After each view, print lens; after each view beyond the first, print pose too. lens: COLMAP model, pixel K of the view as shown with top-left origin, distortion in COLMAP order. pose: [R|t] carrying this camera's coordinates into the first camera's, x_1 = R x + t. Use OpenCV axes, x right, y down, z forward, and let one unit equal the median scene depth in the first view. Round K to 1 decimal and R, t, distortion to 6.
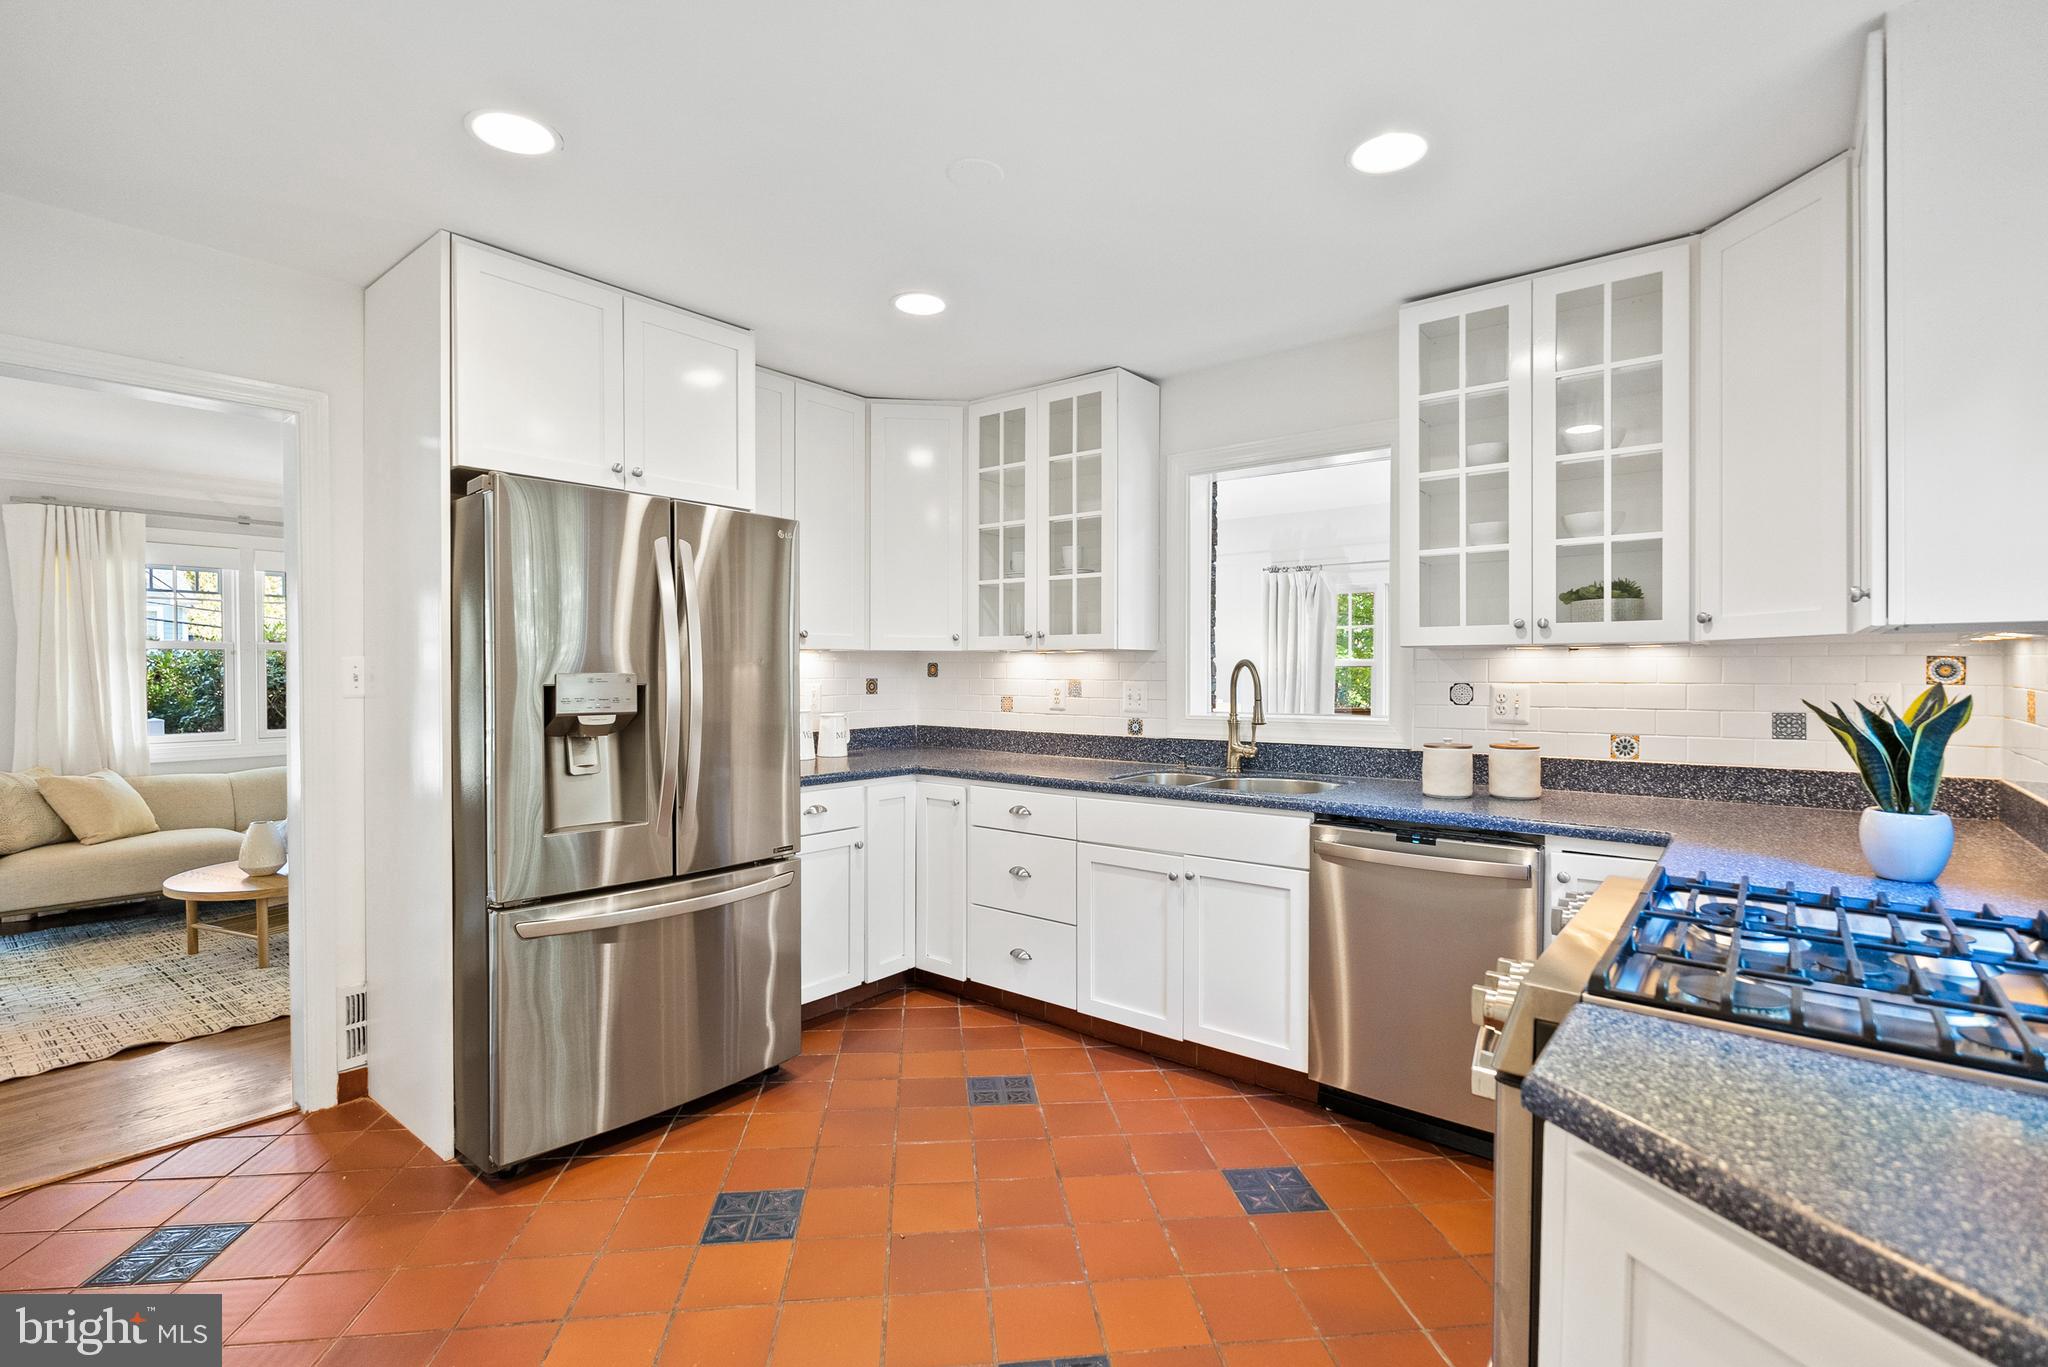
lens RADIAL K [[930.5, 0, 1023.0], [0, 930.5, 675.1], [0, 0, 1]] dist [-0.005596, 0.000320]
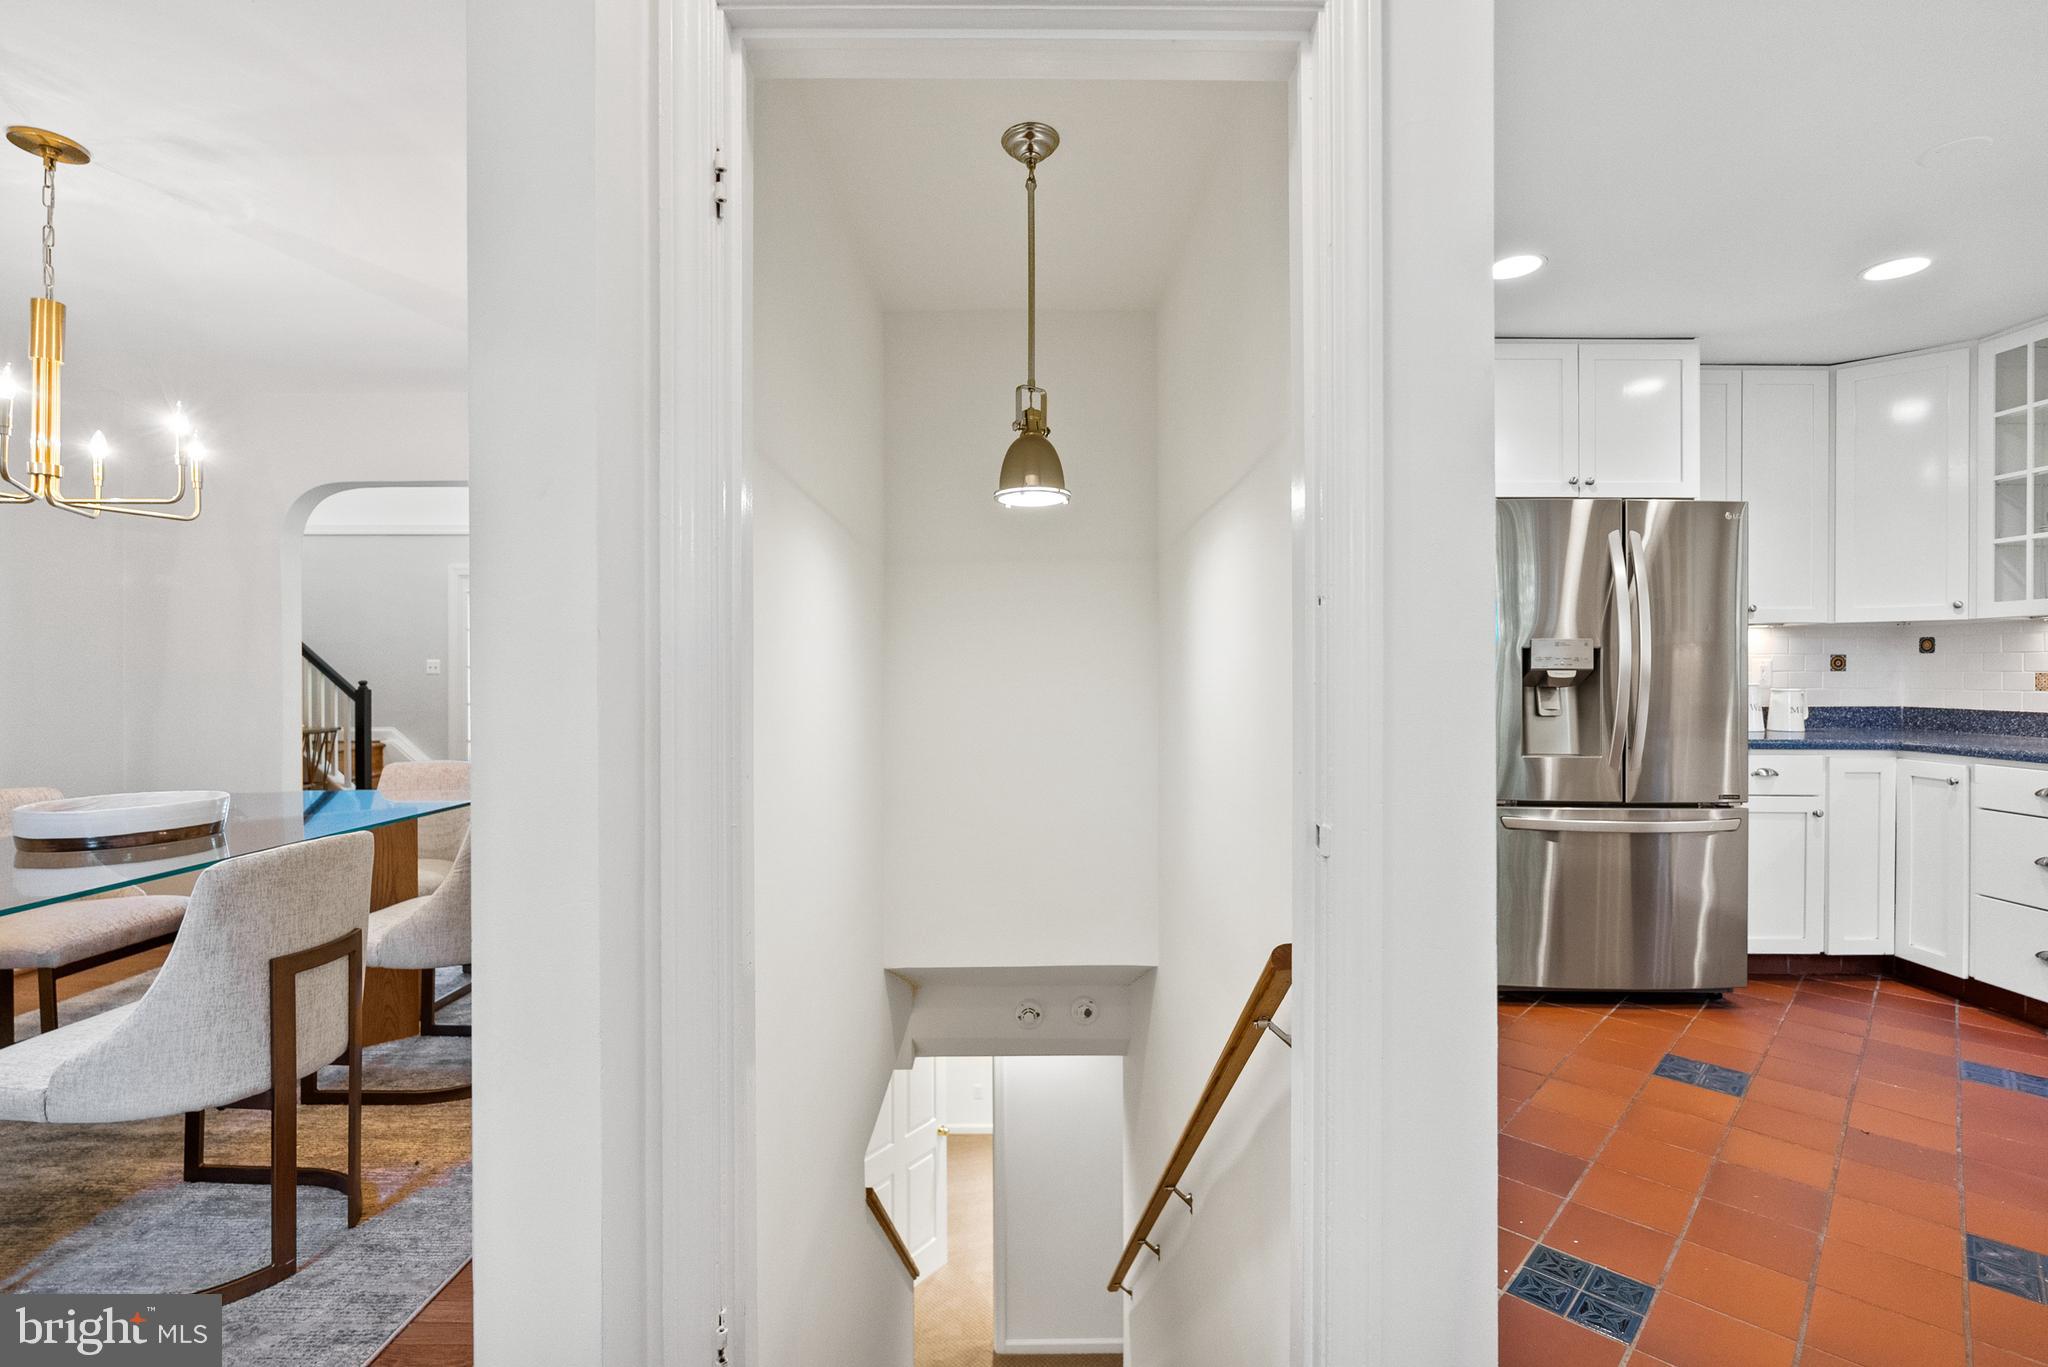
lens RADIAL K [[930.5, 0, 1026.8], [0, 930.5, 682.1], [0, 0, 1]] dist [-0.005596, 0.000320]
pose [[0.629434, 0.003701, -0.777045, 0.066915], [-0.006509, 0.999979, -0.000509, 0.048125], [0.777027, 0.005378, 0.629444, -0.313775]]
